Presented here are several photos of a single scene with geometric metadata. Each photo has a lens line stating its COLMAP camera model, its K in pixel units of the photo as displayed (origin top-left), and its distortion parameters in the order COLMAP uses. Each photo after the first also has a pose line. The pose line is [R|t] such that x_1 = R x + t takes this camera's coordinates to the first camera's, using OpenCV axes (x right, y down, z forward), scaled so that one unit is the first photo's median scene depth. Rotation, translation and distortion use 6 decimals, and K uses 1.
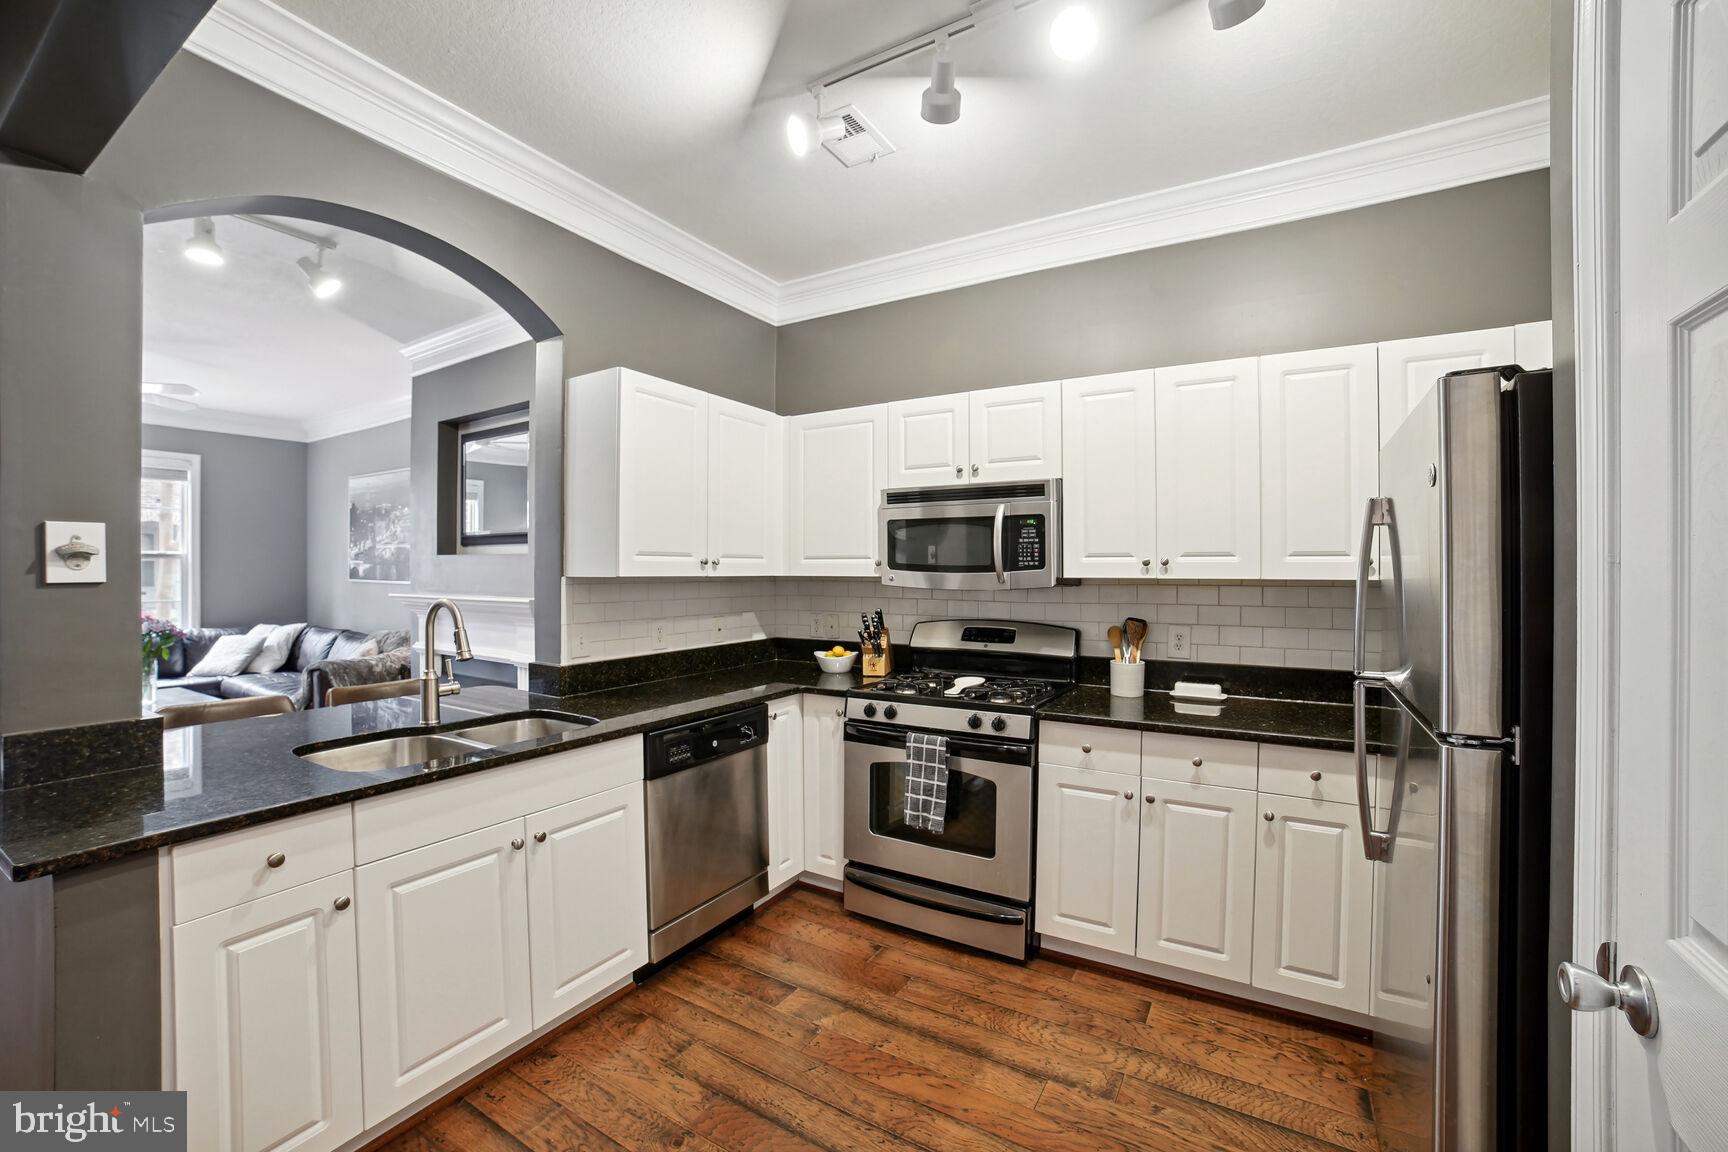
lens RADIAL K [[710.0, 0, 864.2], [0, 710.0, 569.6], [0, 0, 1]] dist [-0.110917, 0.048087]
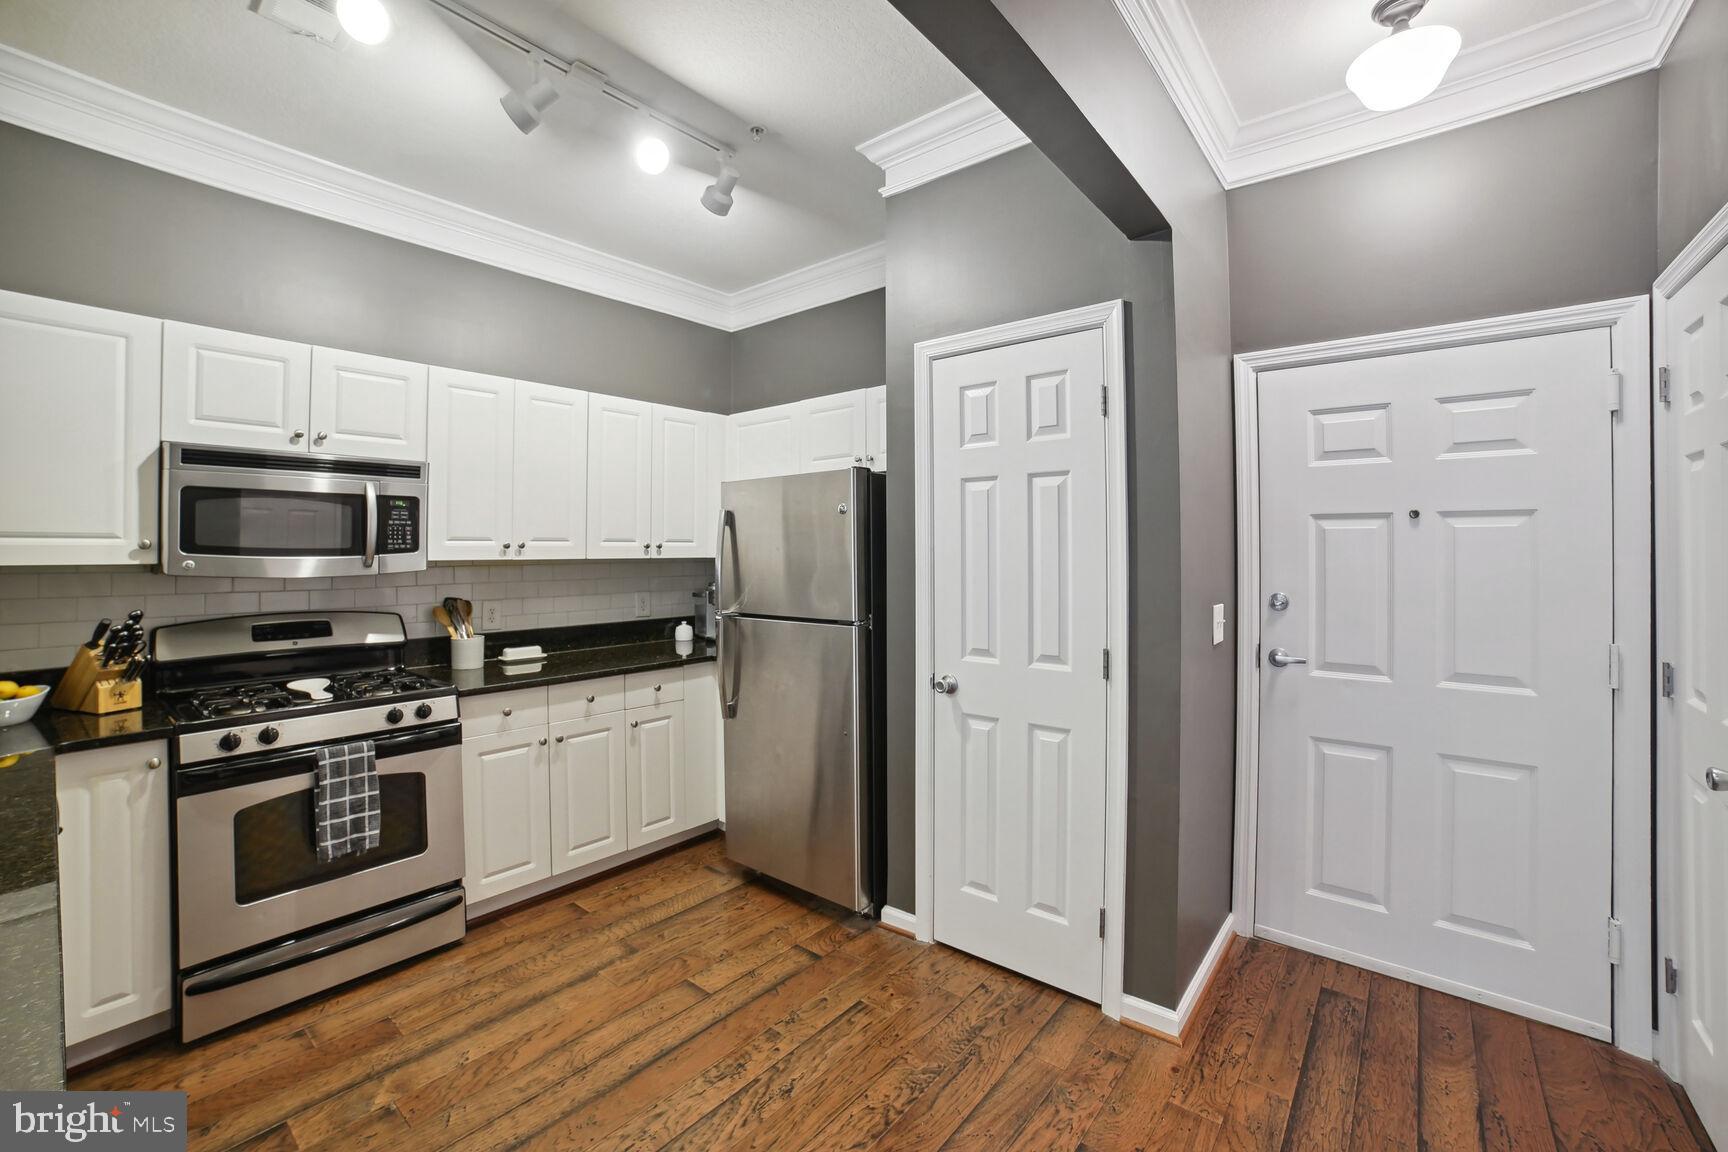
lens RADIAL K [[714.9, 0, 866.6], [0, 714.9, 541.5], [0, 0, 1]] dist [-0.070358, 0.015324]
pose [[0.138069, 0.009772, 0.990374, -0.634593], [0.005686, 0.999927, -0.010659, -0.001705], [-0.990406, 0.007103, 0.138003, 0.241387]]
